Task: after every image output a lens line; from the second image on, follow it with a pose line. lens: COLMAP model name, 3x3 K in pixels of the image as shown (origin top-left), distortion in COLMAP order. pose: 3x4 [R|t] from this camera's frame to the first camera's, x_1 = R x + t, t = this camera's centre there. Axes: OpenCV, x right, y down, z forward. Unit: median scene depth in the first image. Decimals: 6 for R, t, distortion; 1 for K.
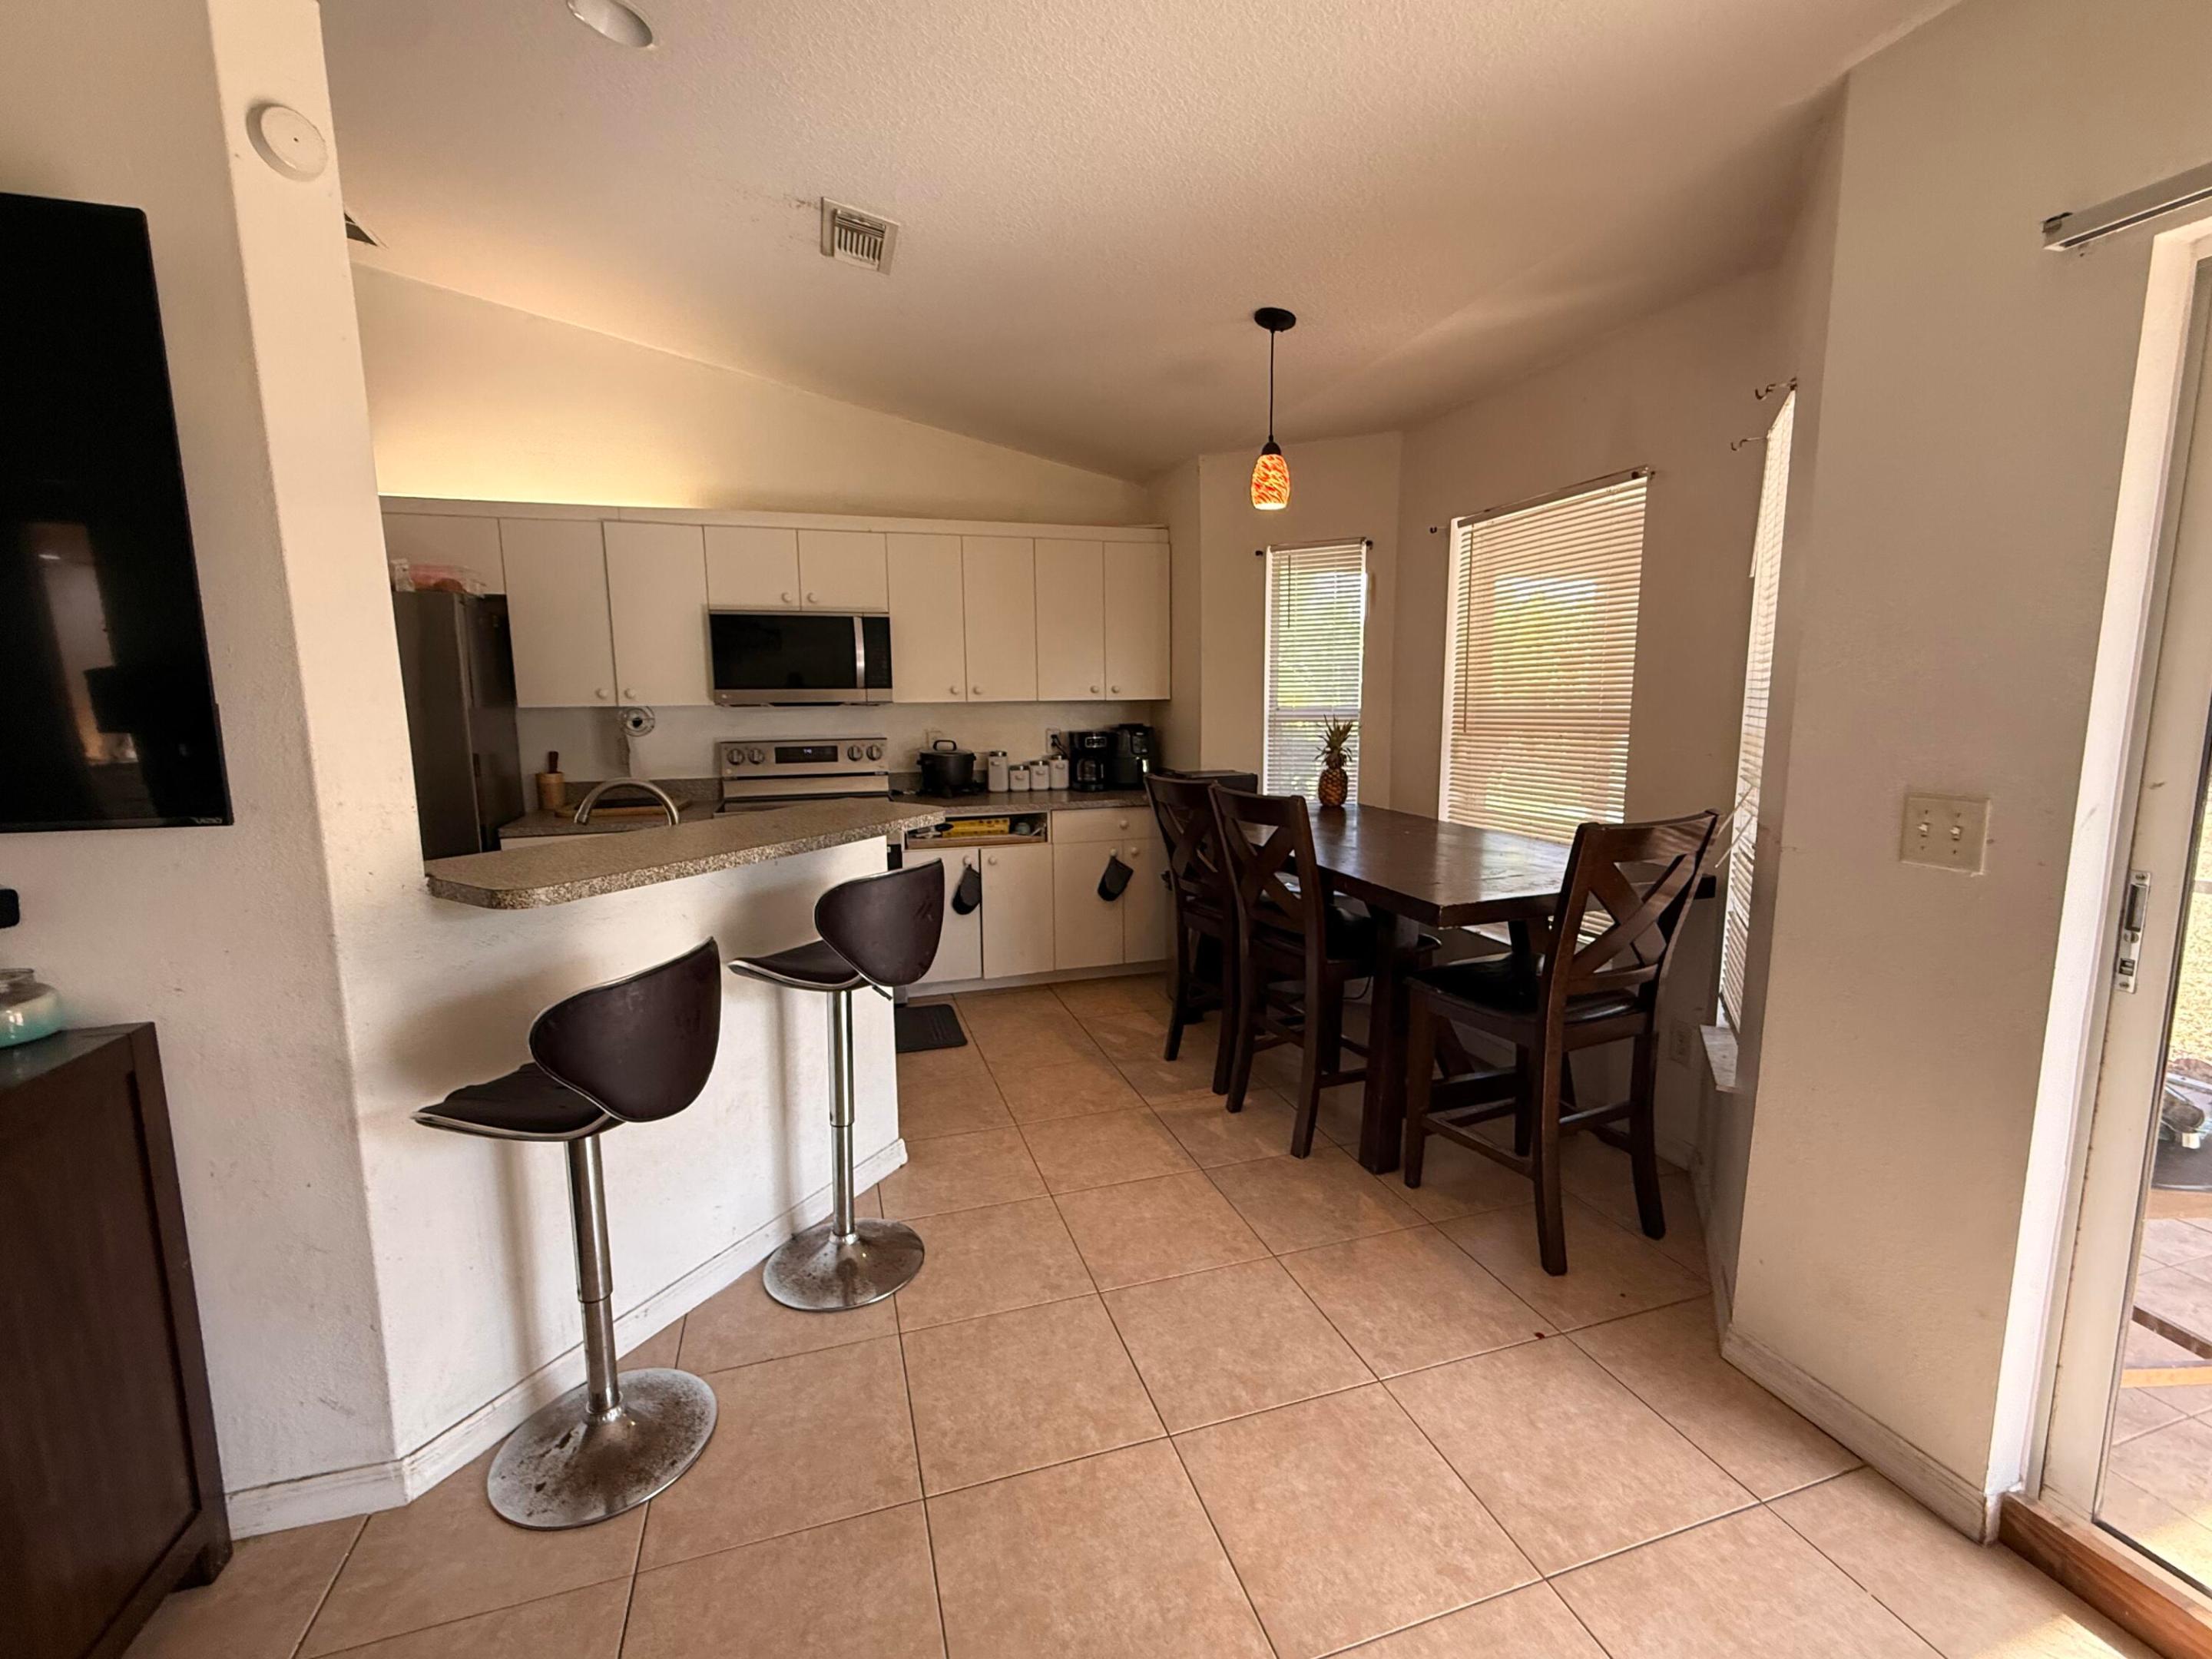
lens RADIAL K [[949.3, 0, 1106.8], [0, 949.3, 828.3], [0, 0, 1]] dist [0.000724, -0.001933]
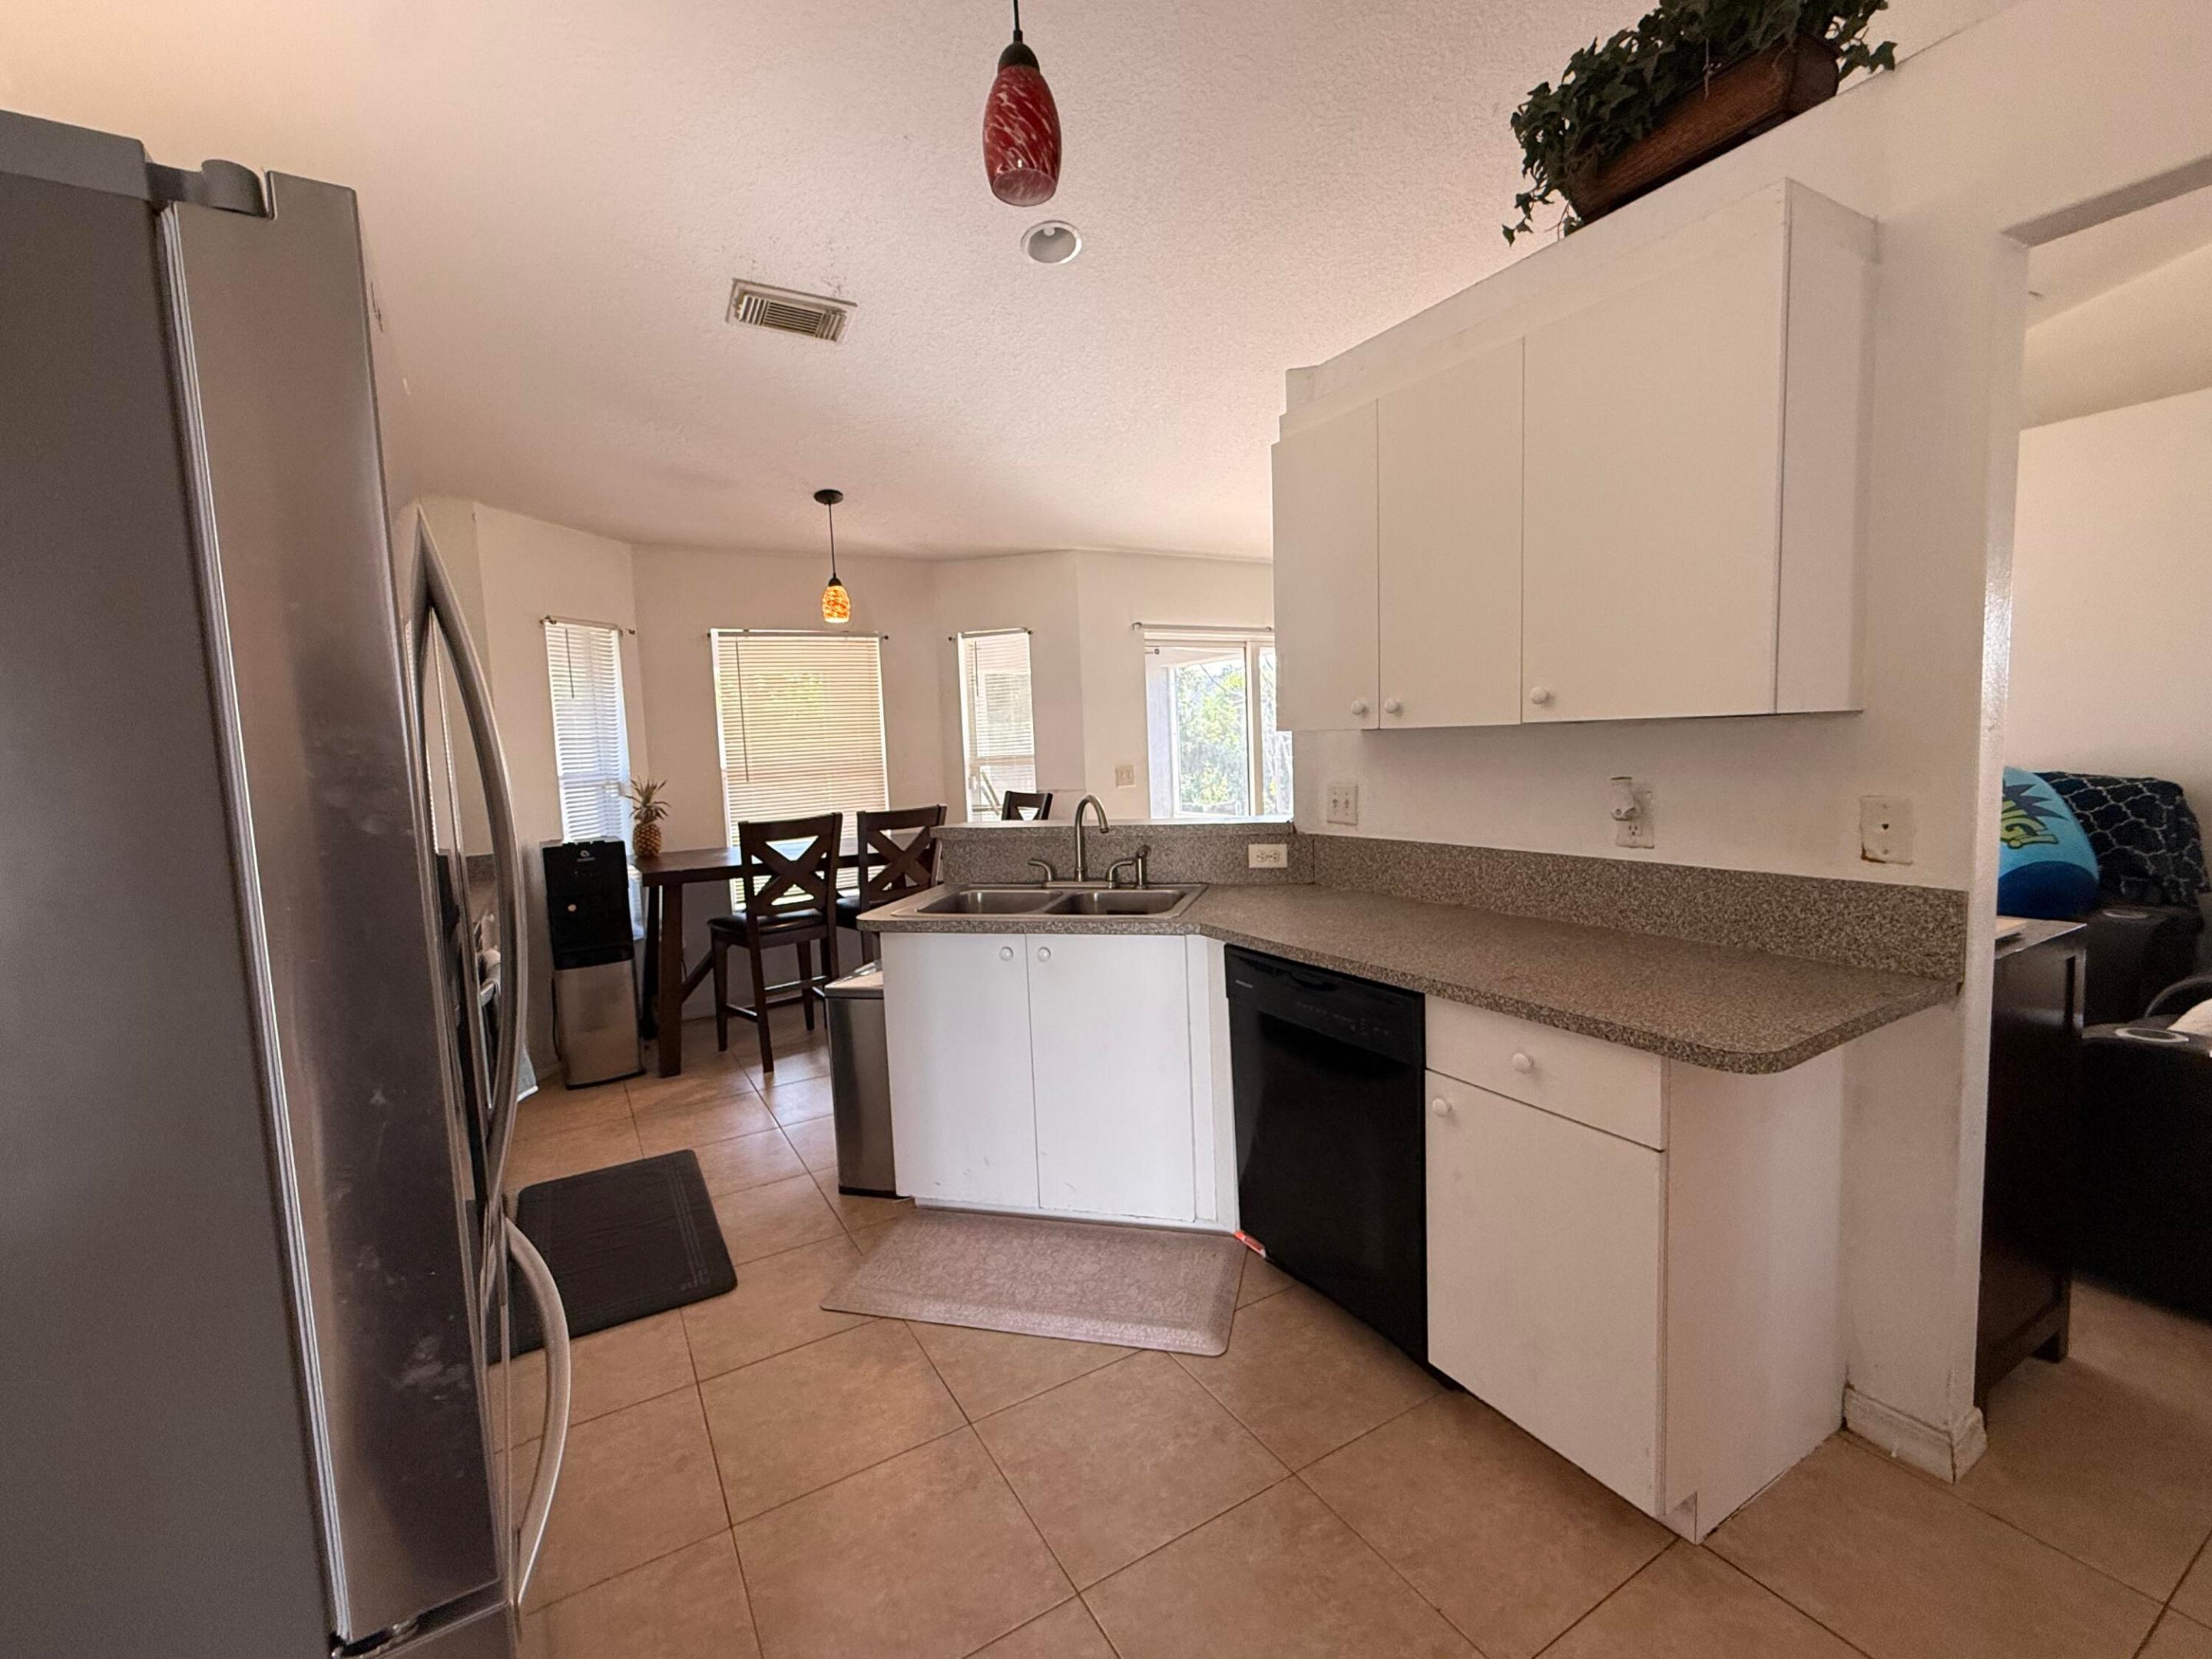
lens RADIAL K [[949.3, 0, 1094.8], [0, 949.3, 828.0], [0, 0, 1]] dist [0.000724, -0.001933]
pose [[-0.236259, -0.068236, 0.969291, -0.971824], [0.182566, 0.976649, 0.113253, -0.085921], [-0.954385, 0.203717, -0.218285, 0.721369]]
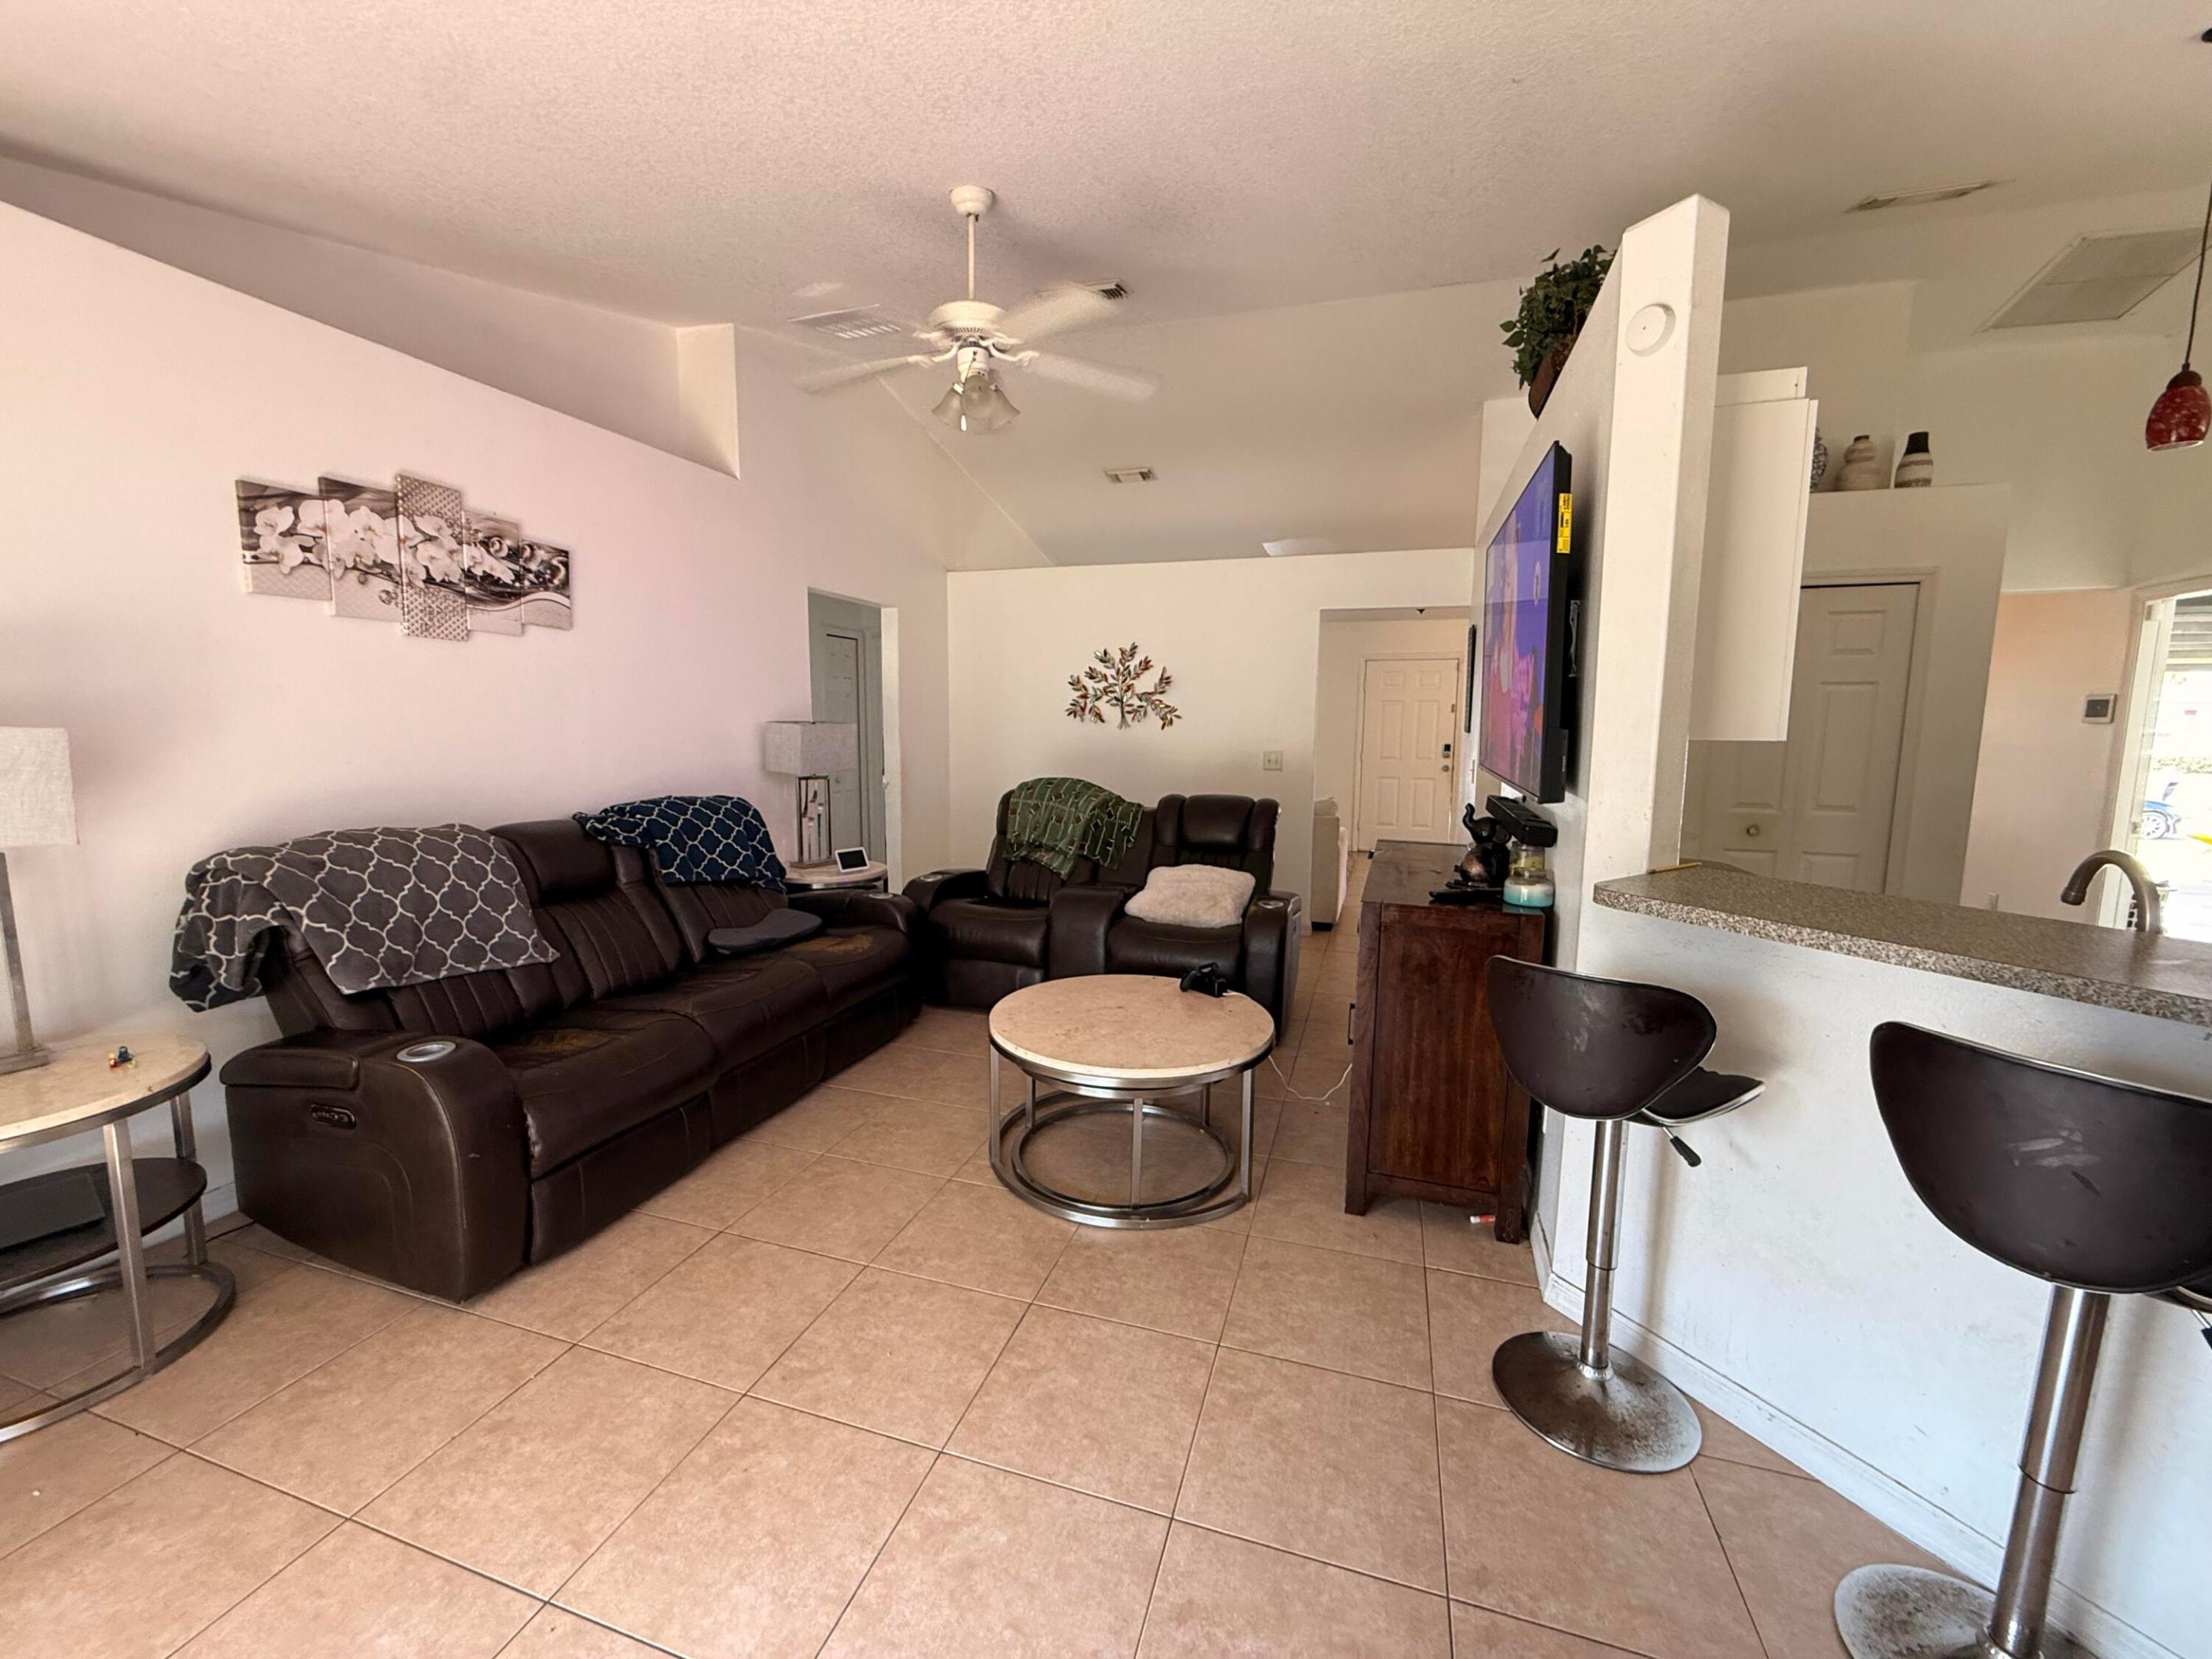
lens RADIAL K [[879.0, 0, 1102.2], [0, 879.0, 827.2], [0, 0, 1]] dist [0.000344, -0.000666]
pose [[-0.576017, 0.104570, -0.810722, 0.247493], [-0.120207, 0.970166, 0.210543, -0.064634], [0.808551, 0.218731, -0.546261, 0.413229]]
